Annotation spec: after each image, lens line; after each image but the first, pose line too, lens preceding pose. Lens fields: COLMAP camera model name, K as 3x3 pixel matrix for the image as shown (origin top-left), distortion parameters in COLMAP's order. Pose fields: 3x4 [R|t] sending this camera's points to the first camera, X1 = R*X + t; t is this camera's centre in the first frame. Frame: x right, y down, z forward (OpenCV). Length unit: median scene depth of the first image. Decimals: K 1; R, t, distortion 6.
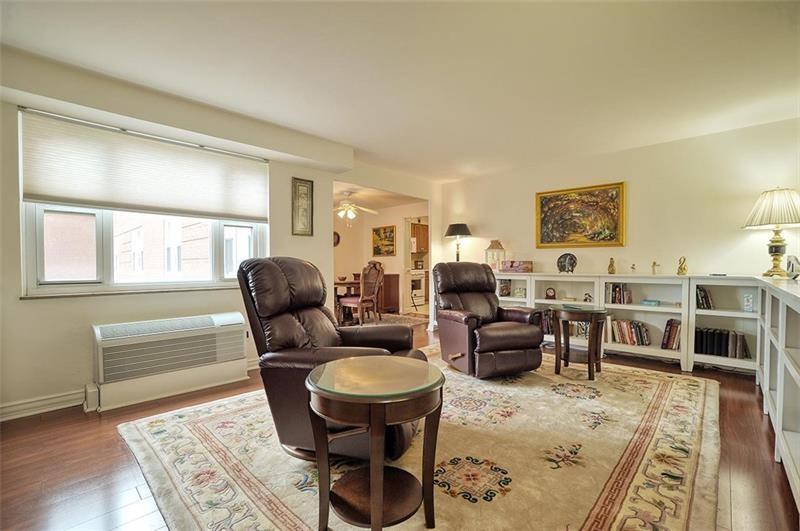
lens RADIAL K [[357.9, 0, 401.6], [0, 357.9, 270.5], [0, 0, 1]] dist [-0.039573, 0.001471]
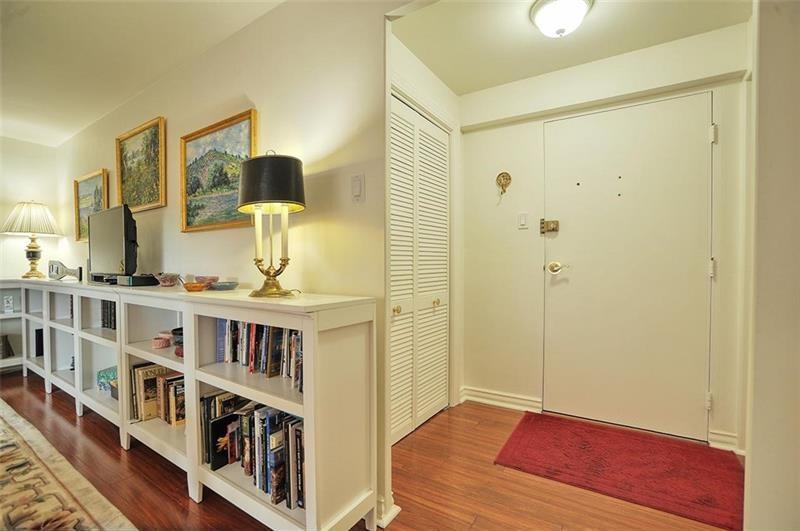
lens RADIAL K [[357.9, 0, 397.2], [0, 357.9, 265.8], [0, 0, 1]] dist [-0.039573, 0.001471]
pose [[-0.179739, -0.006012, 0.983696, -0.189027], [0.034761, 0.999318, 0.012459, 0.002989], [-0.983100, 0.036434, -0.179407, 0.005086]]
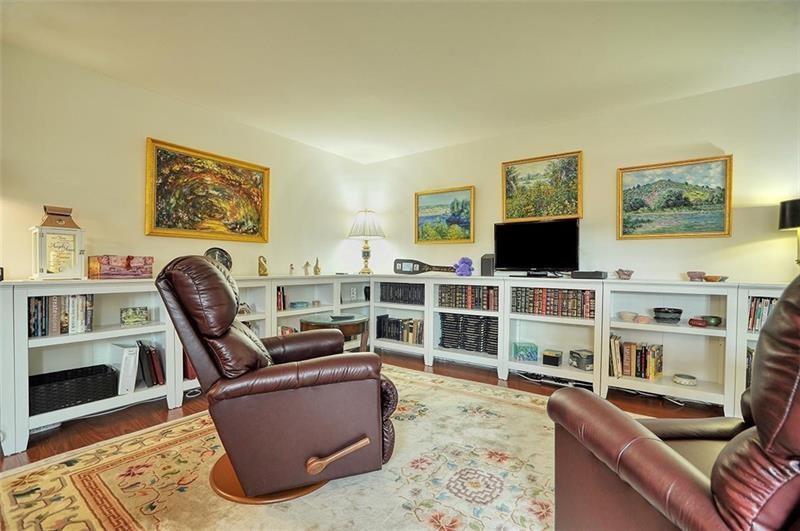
lens RADIAL K [[357.9, 0, 404.7], [0, 357.9, 269.5], [0, 0, 1]] dist [-0.039573, 0.001471]
pose [[-0.125241, -0.002885, 0.992122, -0.260106], [0.018545, 0.999814, 0.005249, -0.003507], [-0.991953, 0.019056, -0.125164, 0.769860]]
